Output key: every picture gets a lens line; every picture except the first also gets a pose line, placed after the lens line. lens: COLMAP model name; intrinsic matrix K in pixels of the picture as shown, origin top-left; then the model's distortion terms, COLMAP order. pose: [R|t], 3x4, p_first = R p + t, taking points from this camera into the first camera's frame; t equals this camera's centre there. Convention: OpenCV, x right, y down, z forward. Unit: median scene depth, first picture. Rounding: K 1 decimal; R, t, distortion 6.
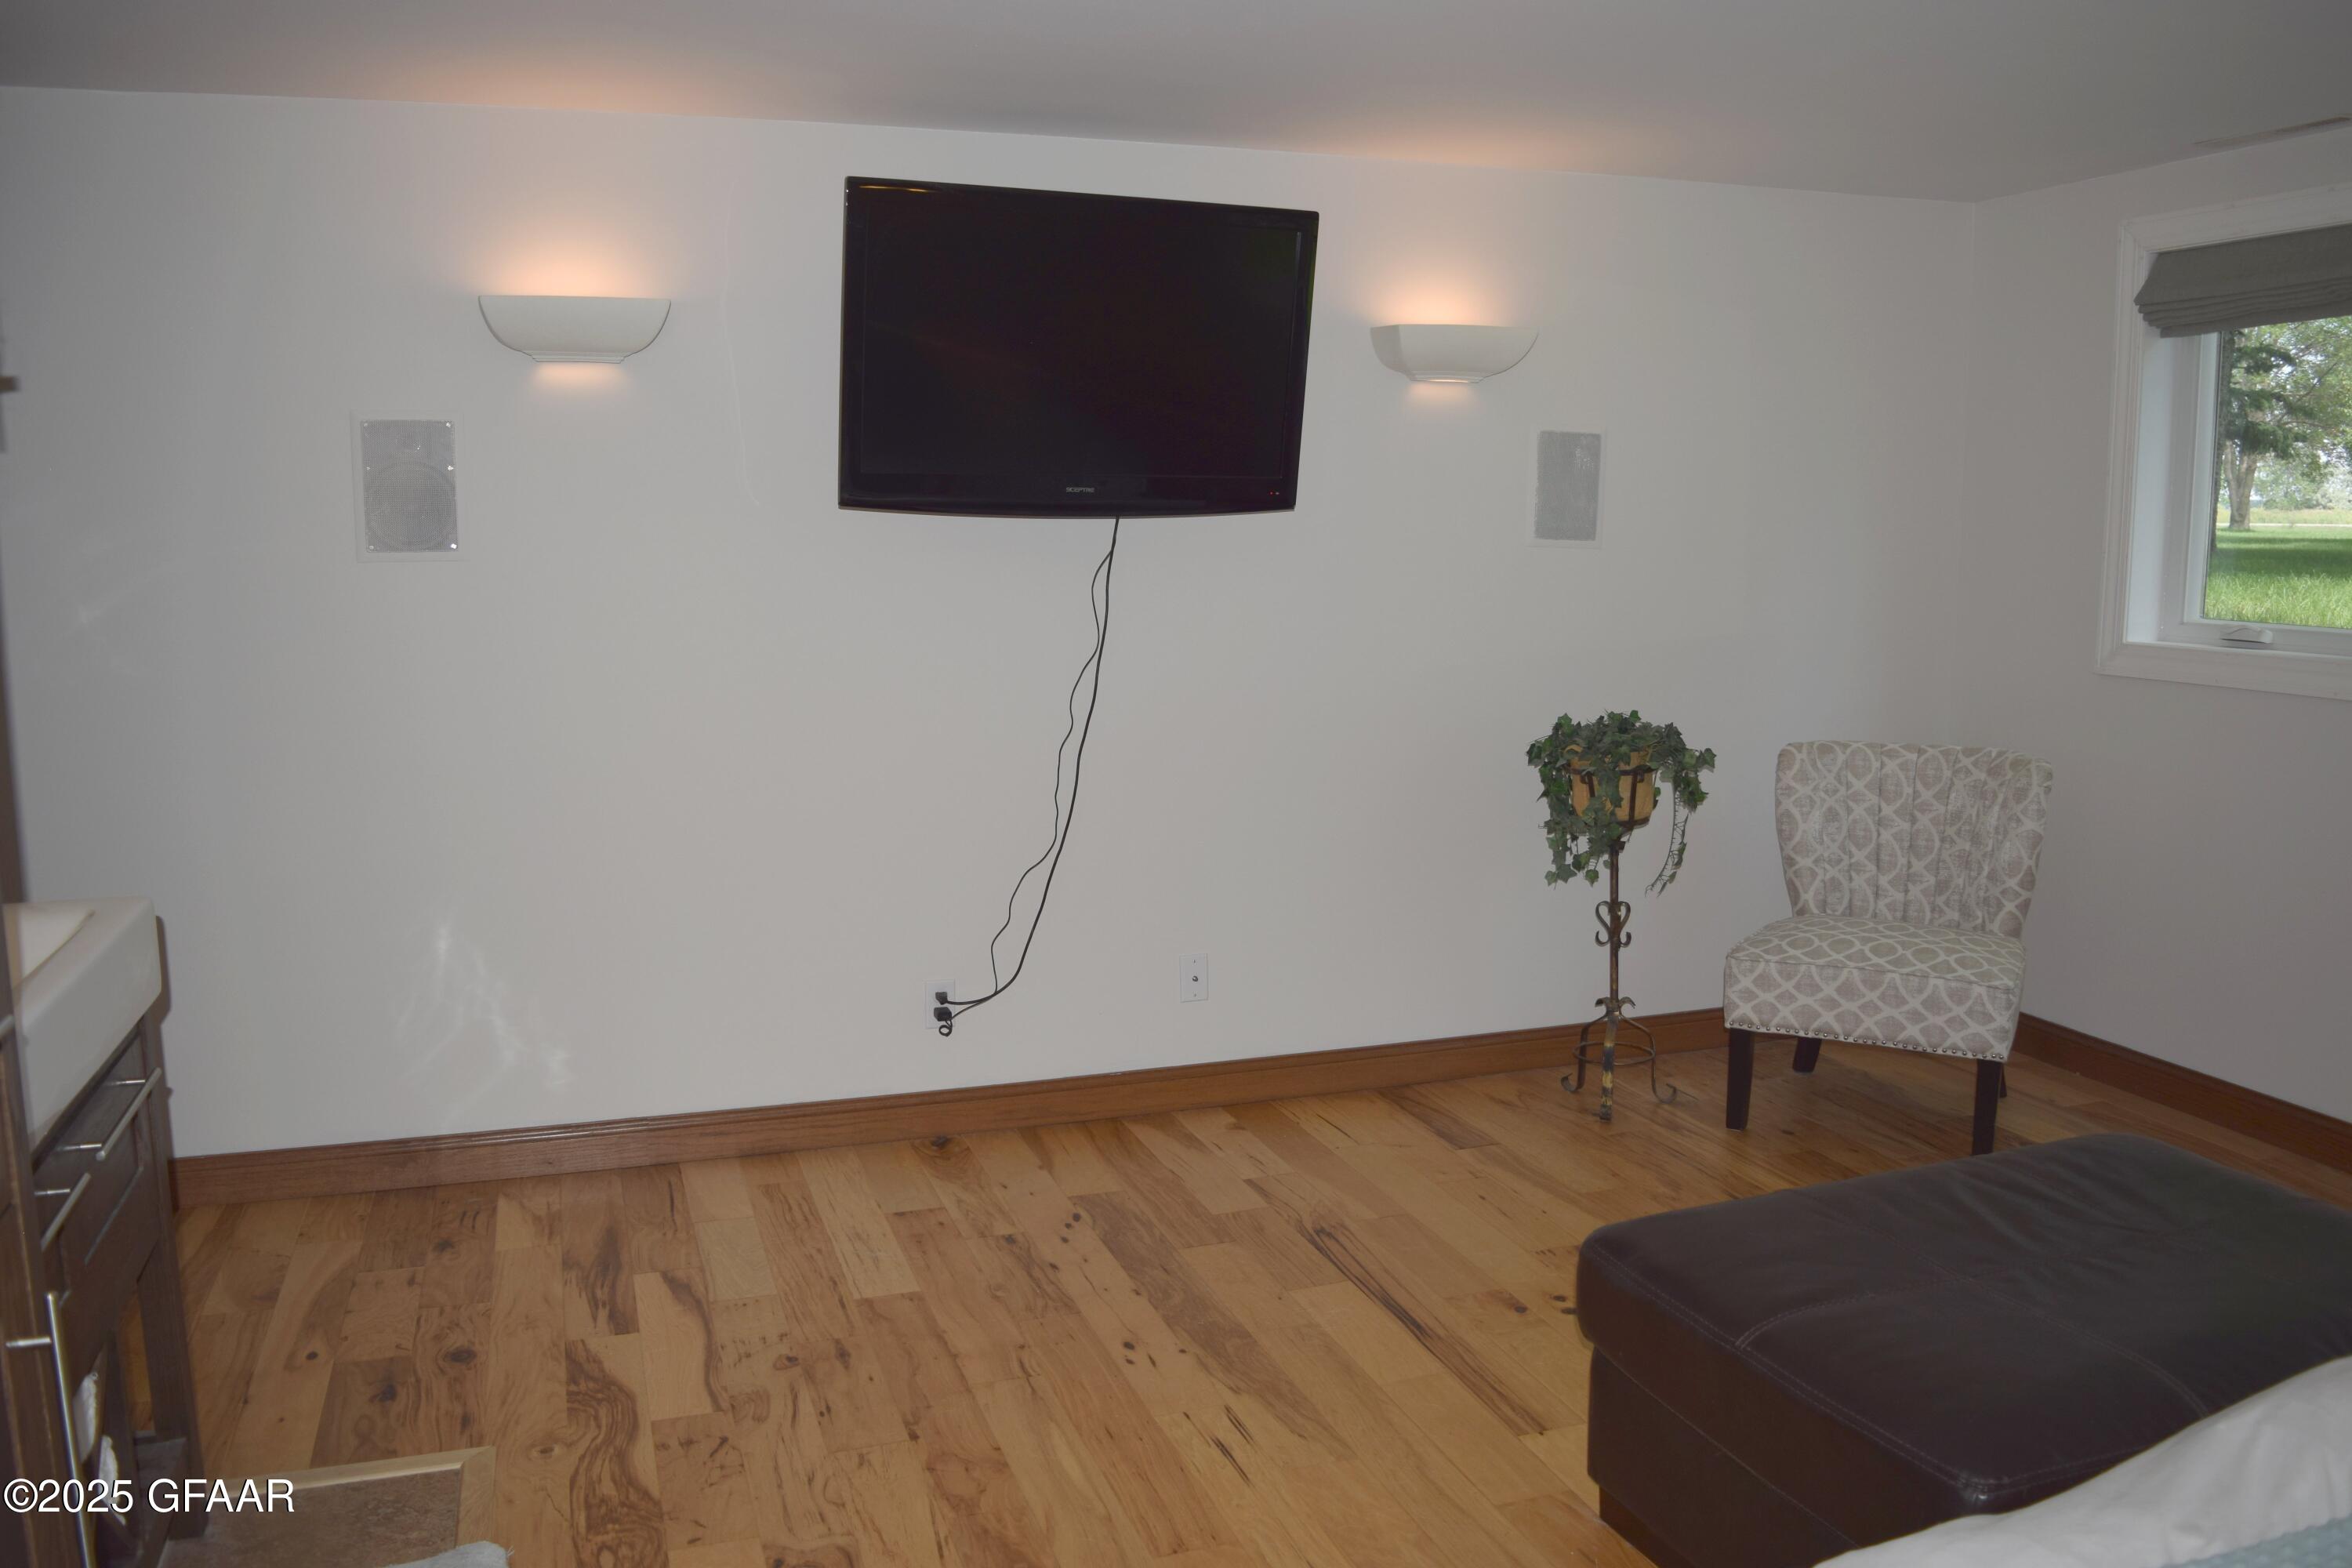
lens RADIAL K [[1830.4, 0, 1185.8], [0, 1830.4, 784.4], [0, 0, 1]] dist [-0.106348, 0.030869]
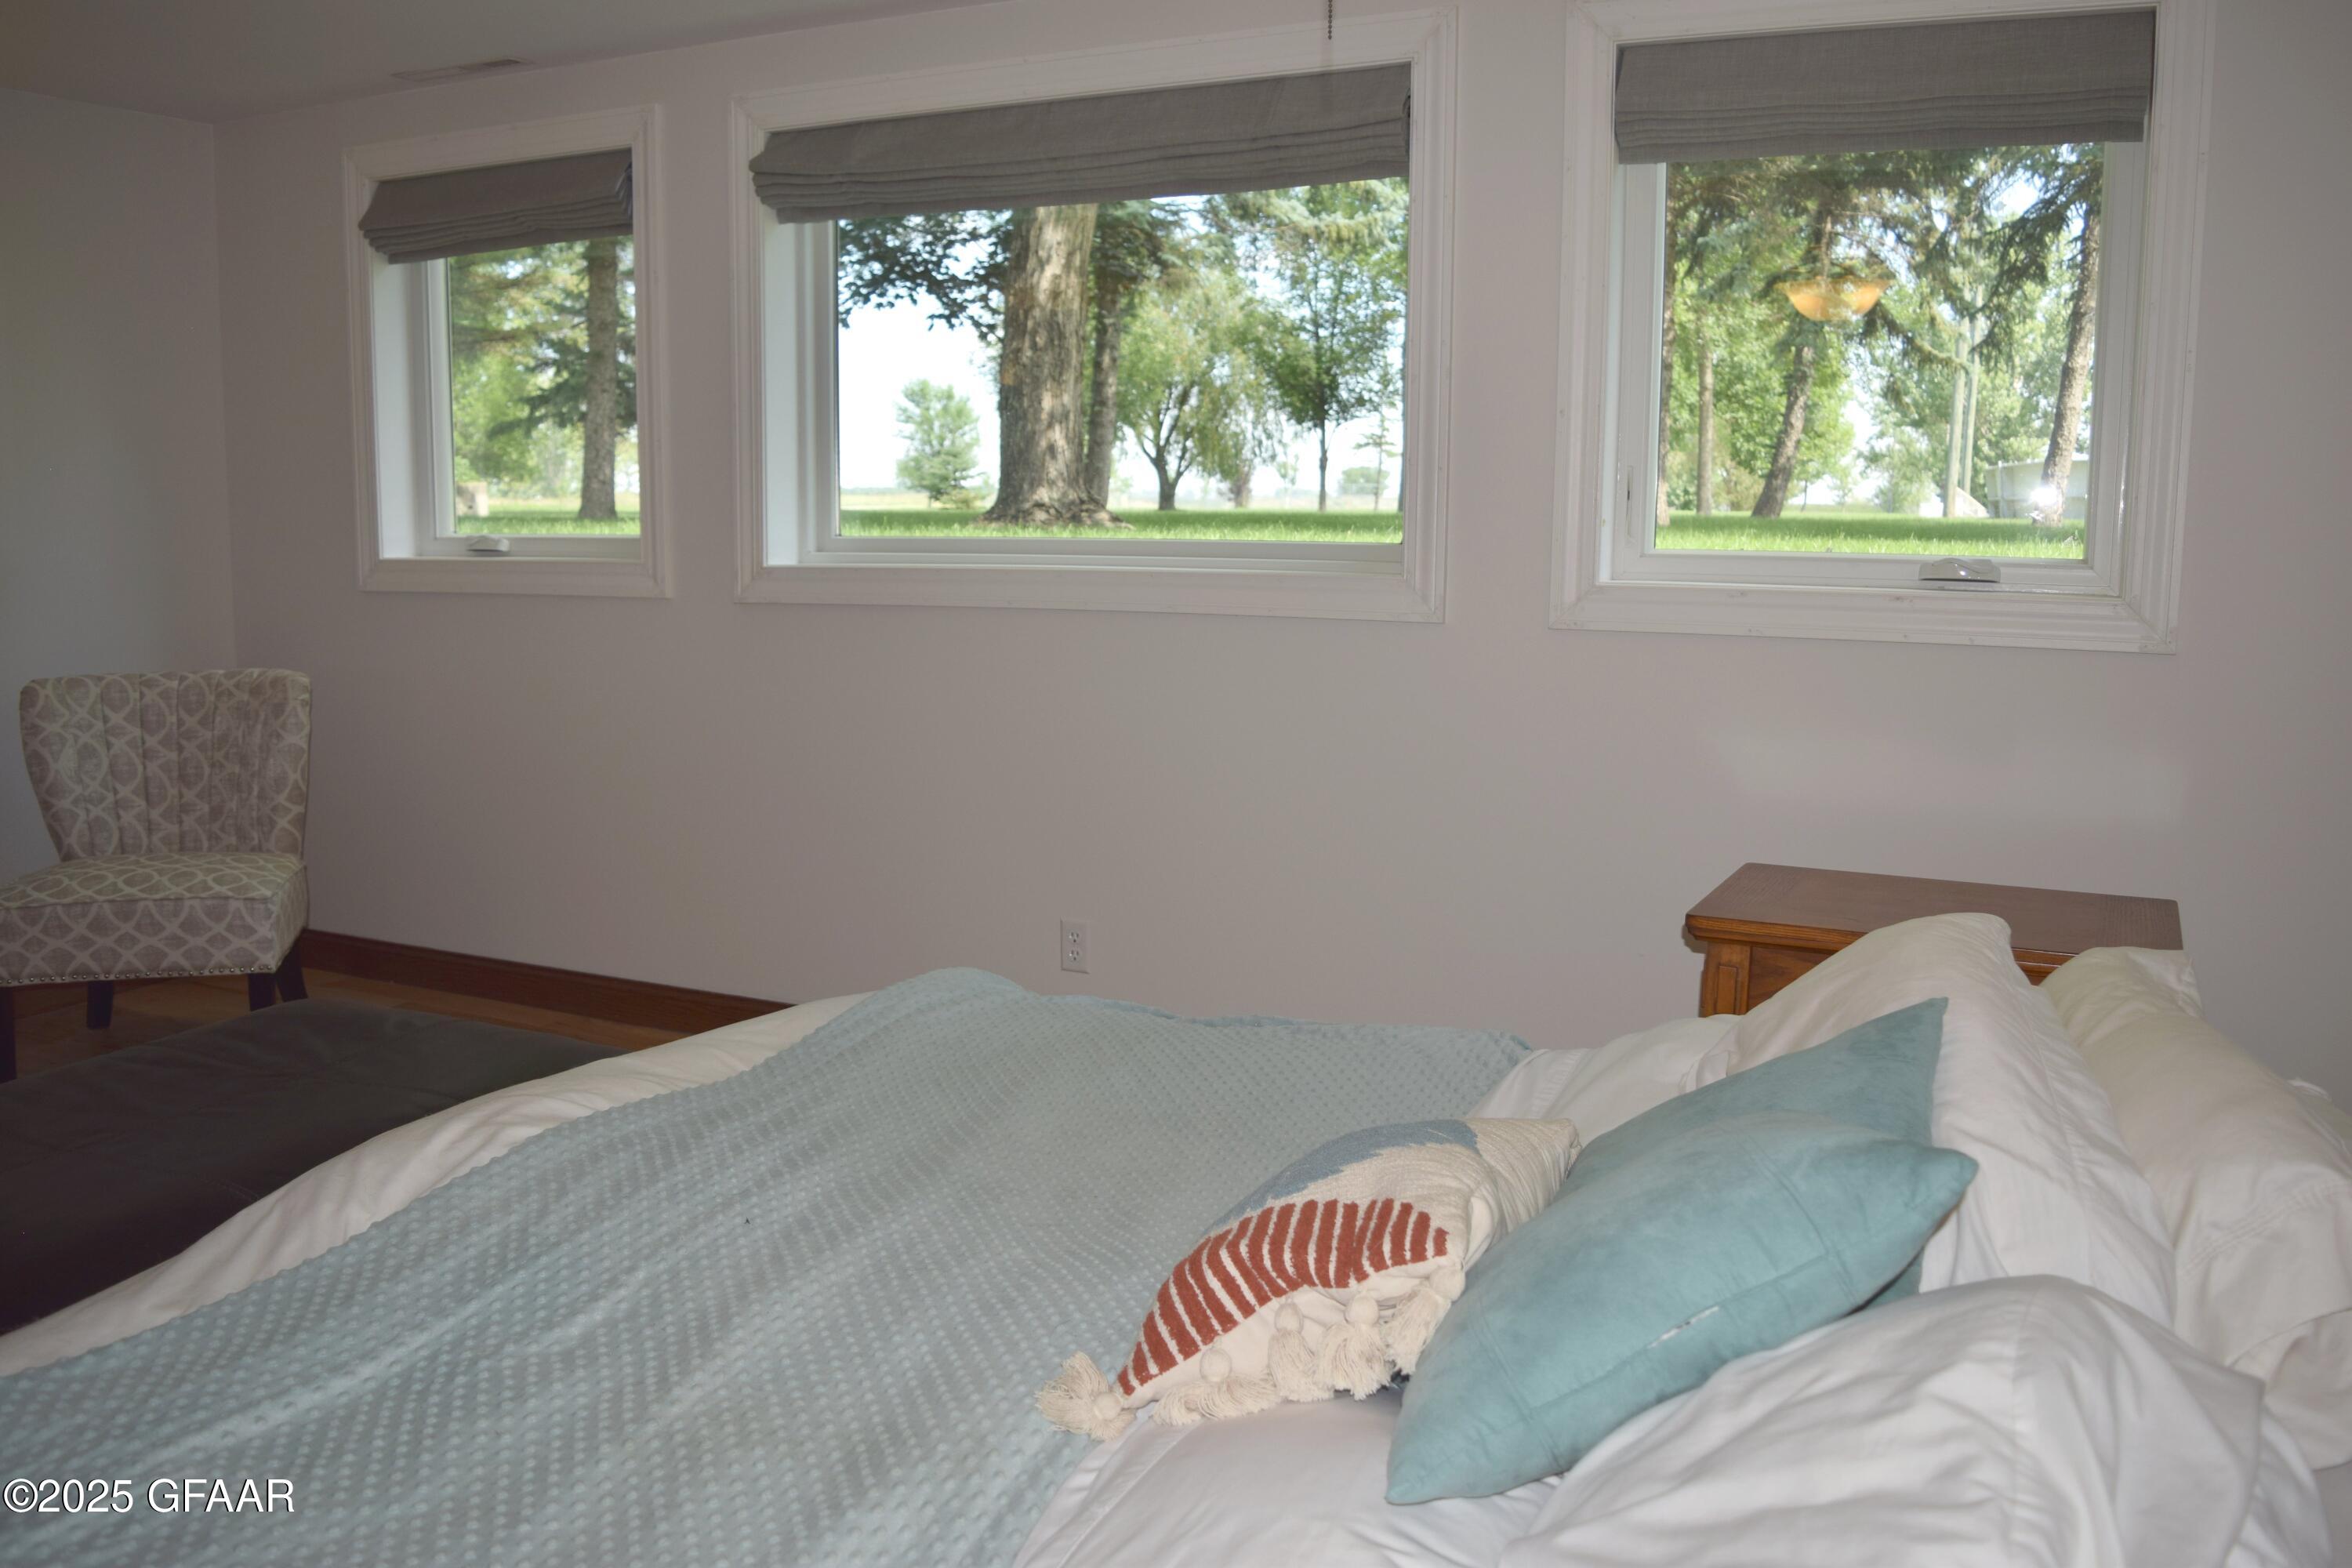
lens RADIAL K [[1830.4, 0, 1185.8], [0, 1830.4, 784.4], [0, 0, 1]] dist [-0.106348, 0.030869]
pose [[0.692951, -0.102738, 0.713627, 0.097107], [0.095696, 0.994144, 0.050200, 0.043400], [-0.714606, 0.033505, 0.698725, -0.055507]]
